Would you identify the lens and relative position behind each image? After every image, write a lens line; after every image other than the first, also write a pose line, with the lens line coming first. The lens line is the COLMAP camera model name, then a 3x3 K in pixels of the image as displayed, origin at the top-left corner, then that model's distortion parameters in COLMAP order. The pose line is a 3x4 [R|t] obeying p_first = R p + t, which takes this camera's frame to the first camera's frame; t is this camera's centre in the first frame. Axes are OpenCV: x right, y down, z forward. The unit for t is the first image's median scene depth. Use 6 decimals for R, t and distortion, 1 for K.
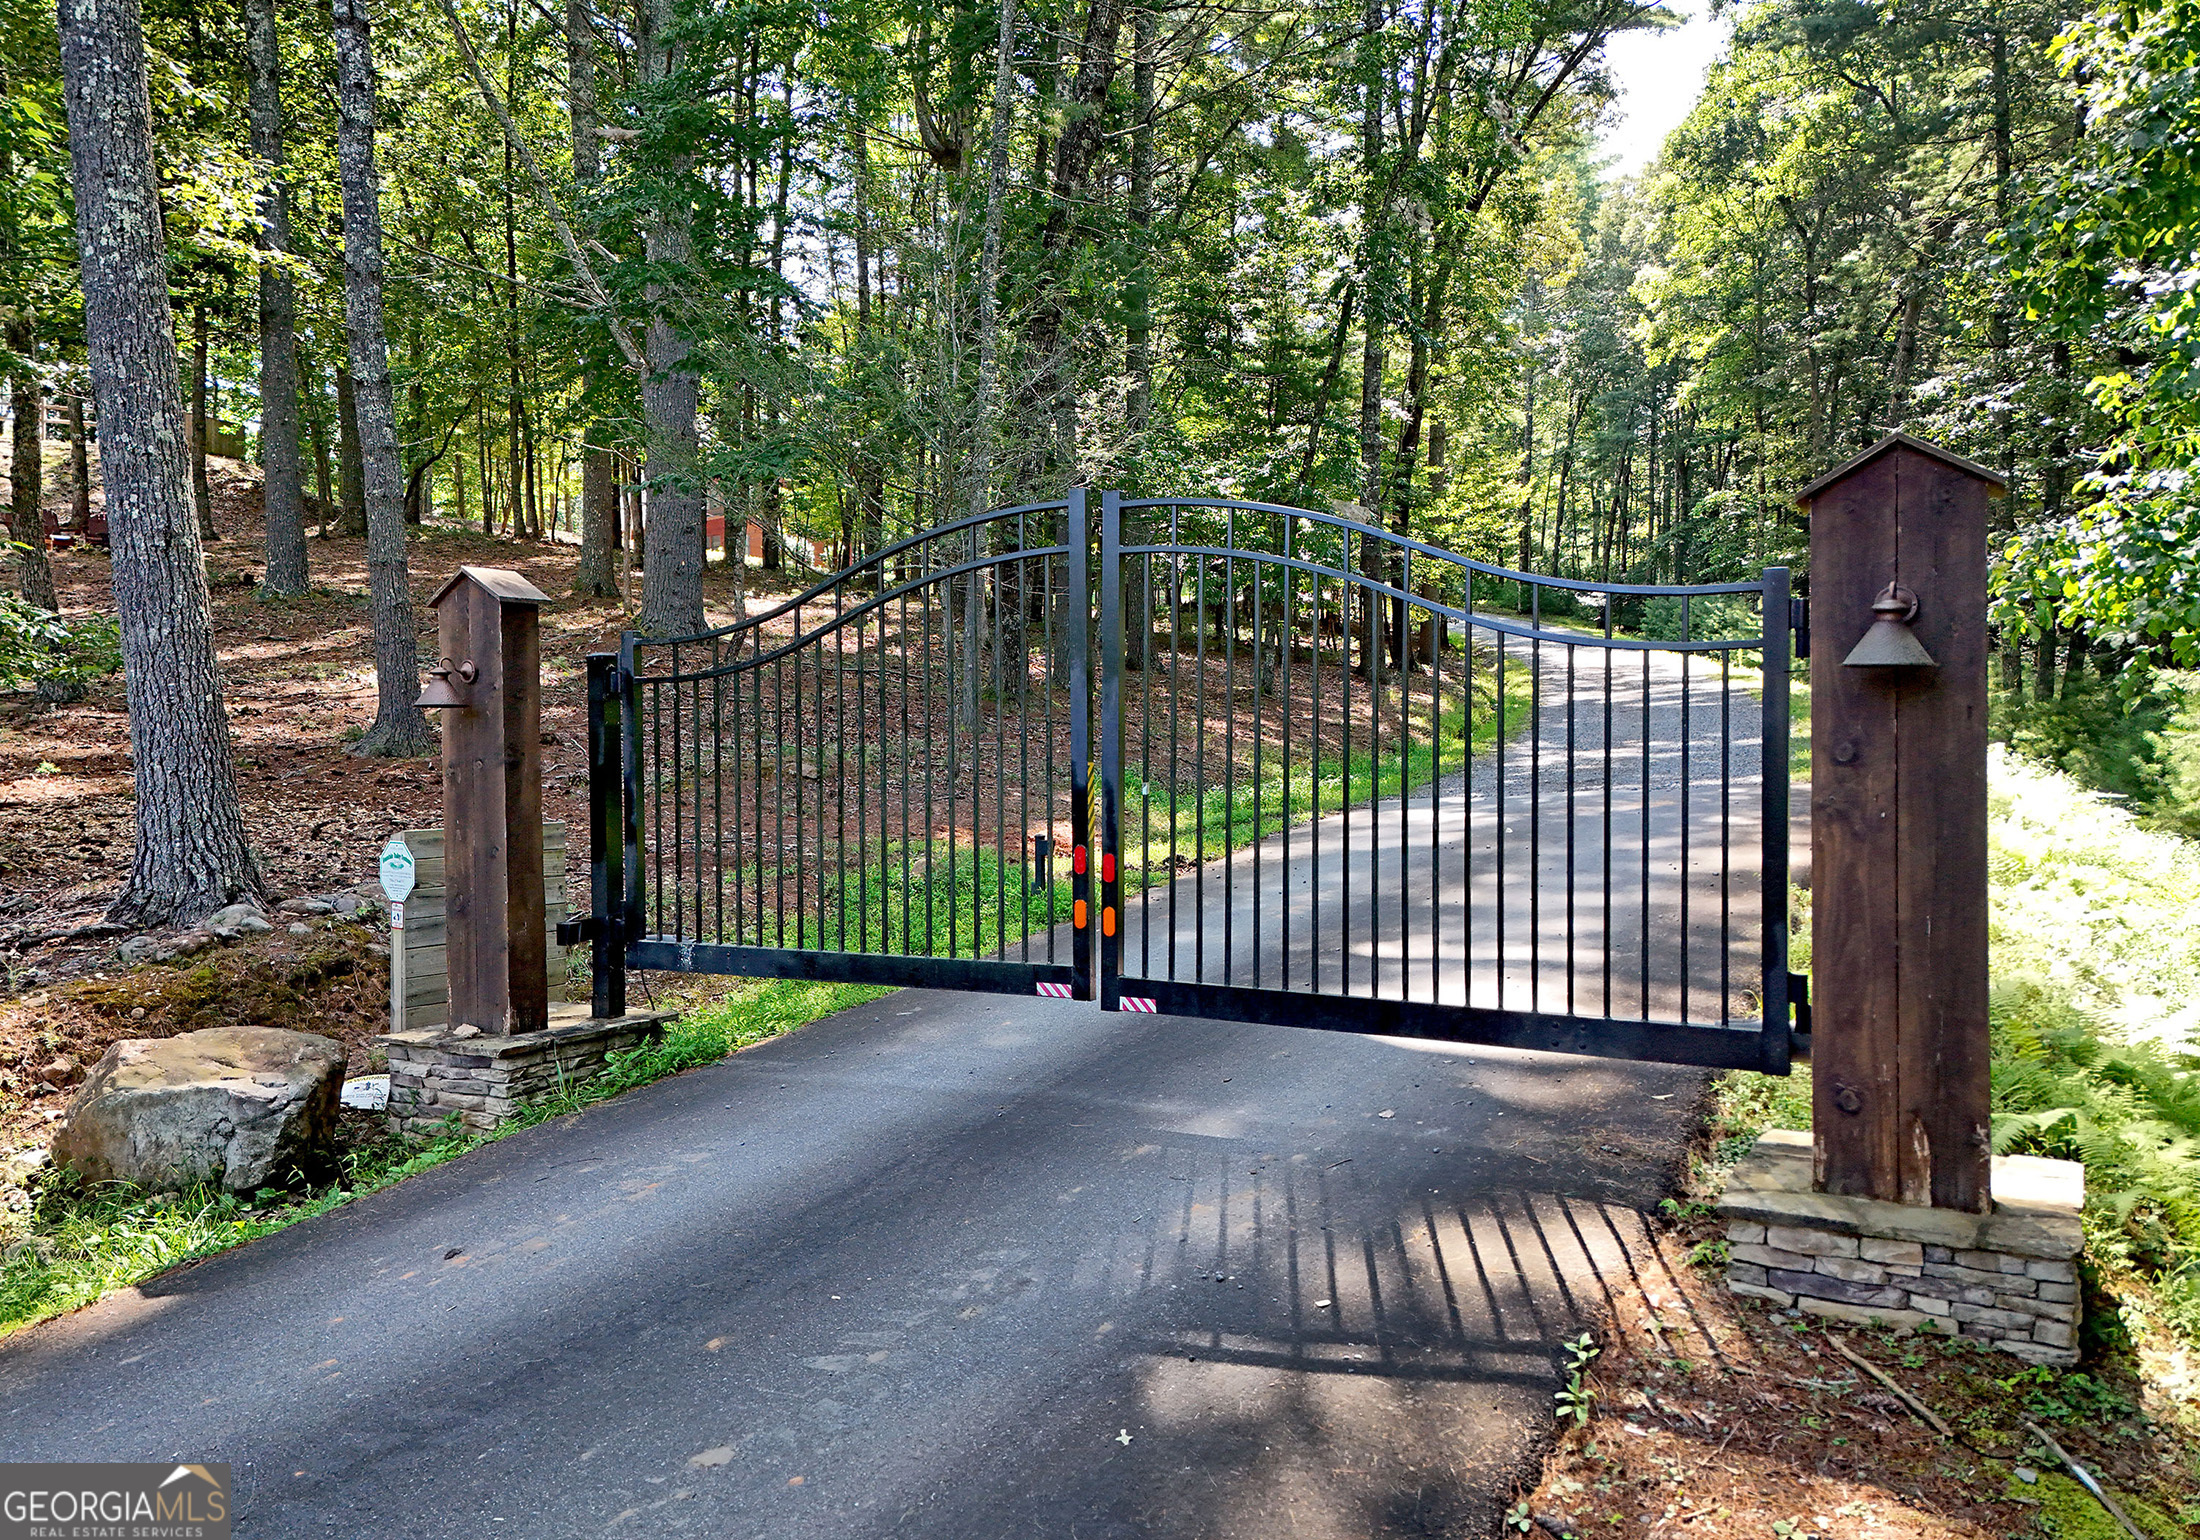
lens RADIAL K [[1541.1, 0, 1103.5], [0, 1541.1, 761.7], [0, 0, 1]] dist [0.034186, 0.003230]
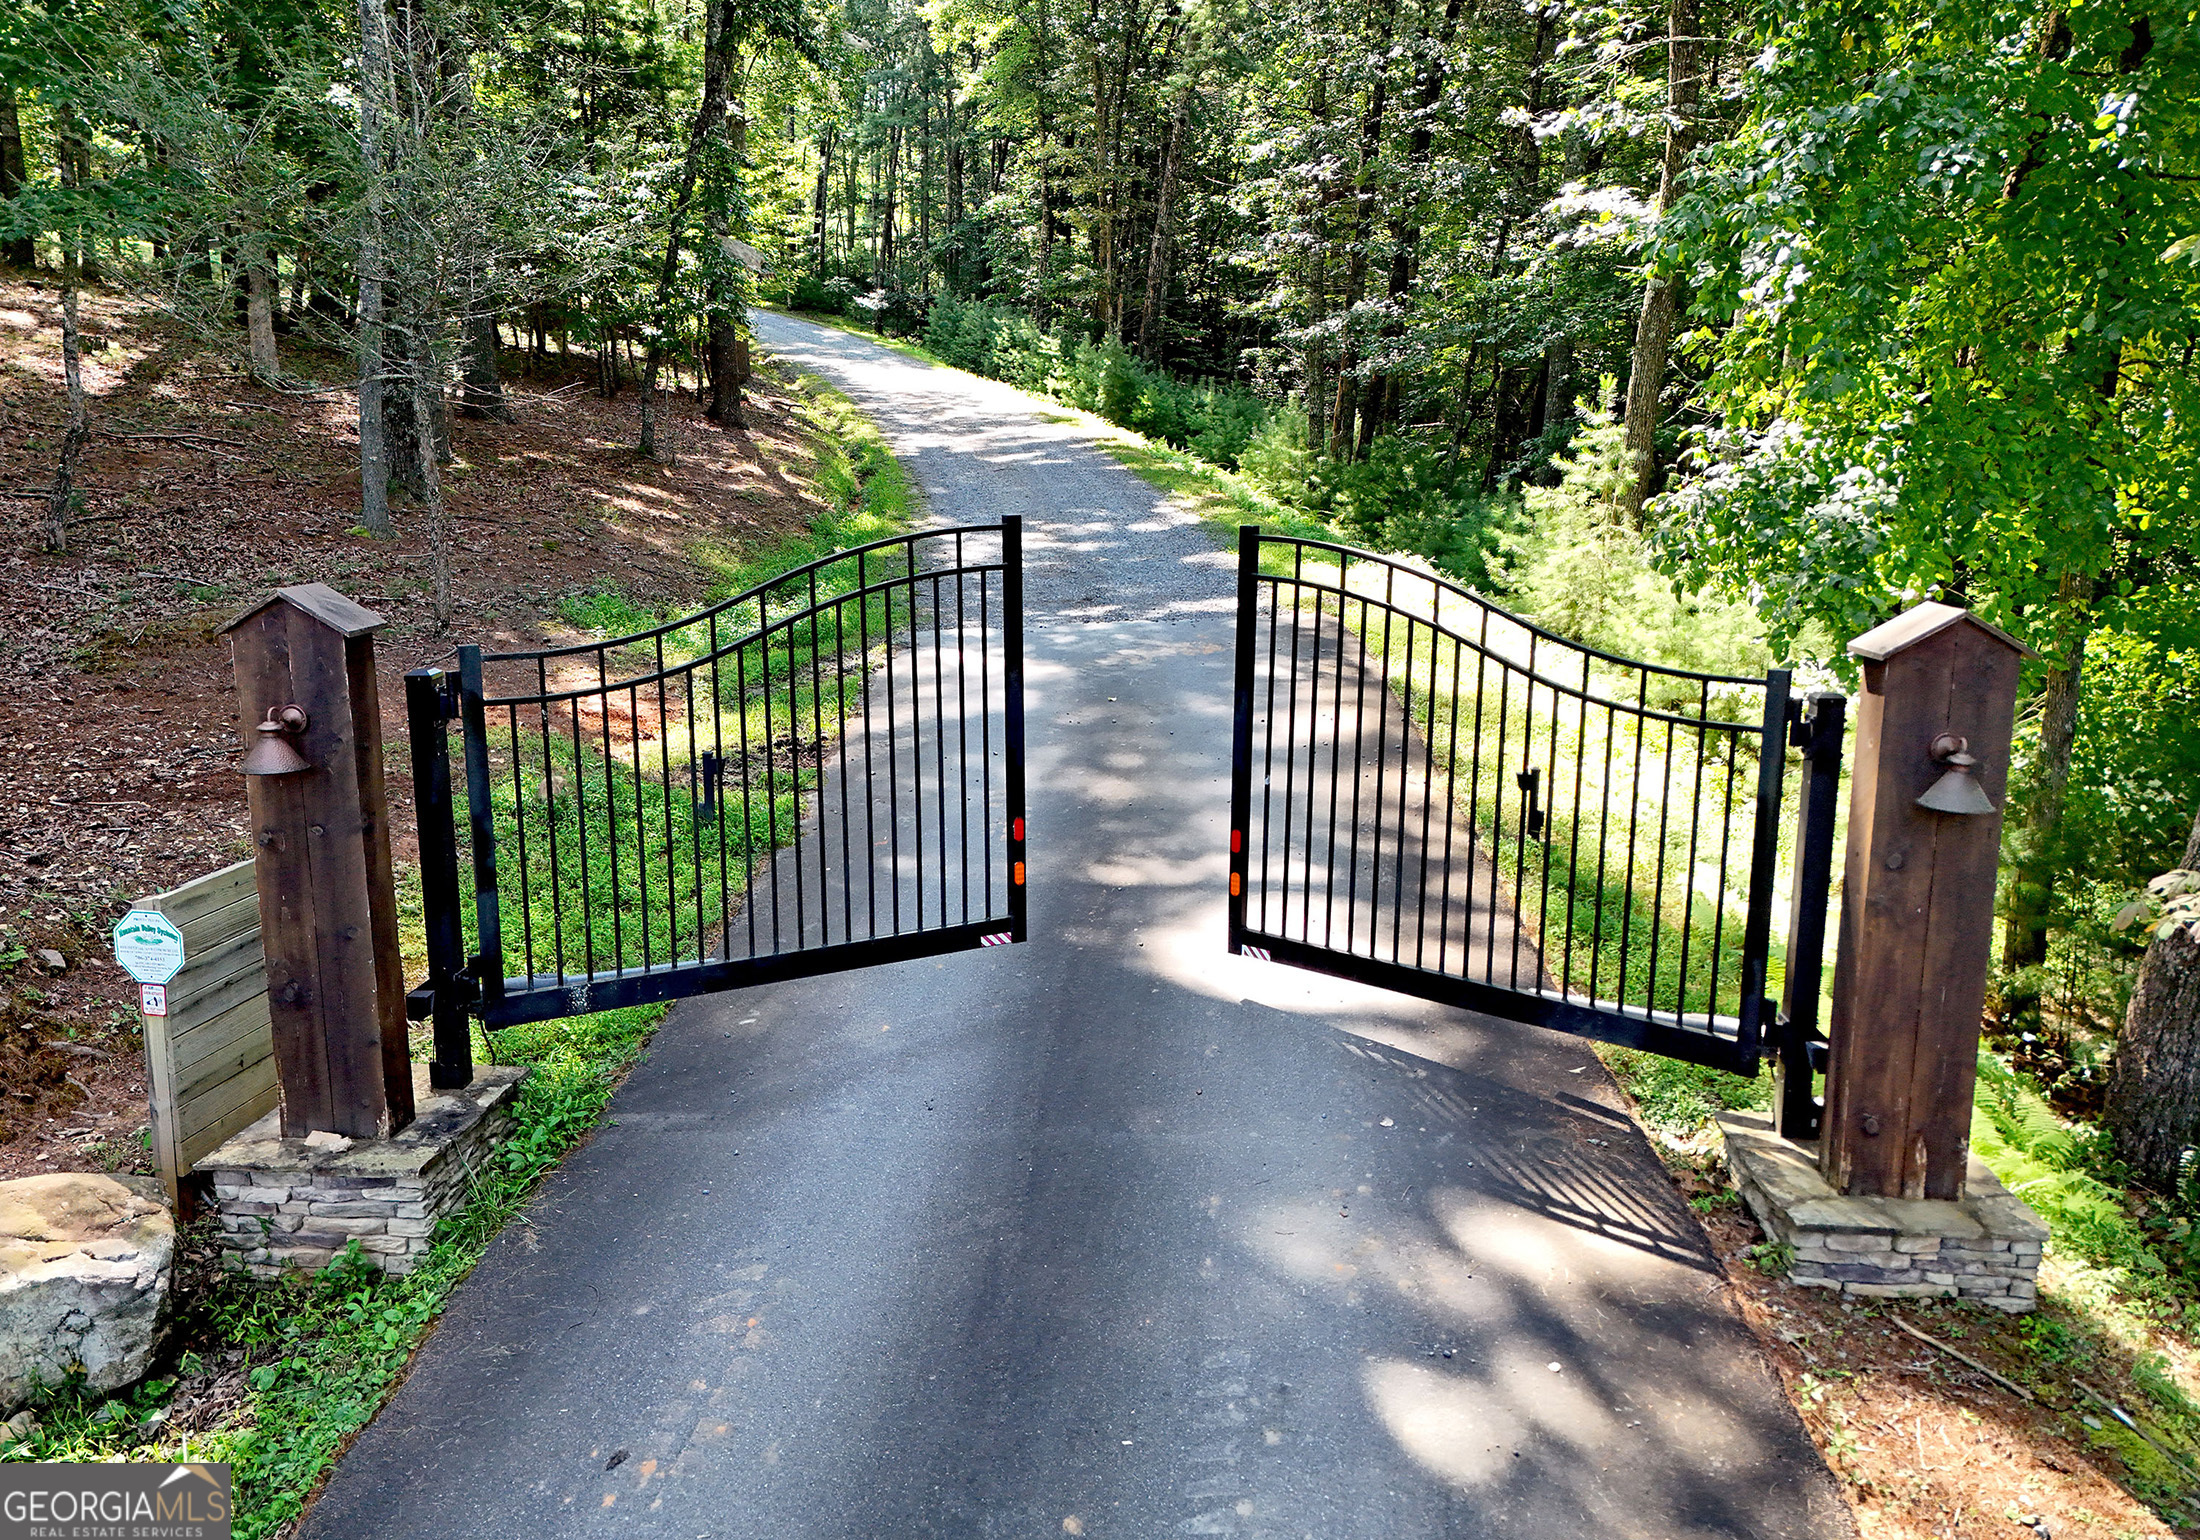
lens RADIAL K [[1626.1, 0, 1097.7], [0, 1626.1, 779.3], [0, 0, 1]] dist [0.039896, -0.009575]
pose [[0.912948, -0.068252, 0.402327, -0.406187], [-0.002150, 0.985096, 0.171993, -0.190964], [-0.408069, -0.157885, 0.899195, 0.059179]]
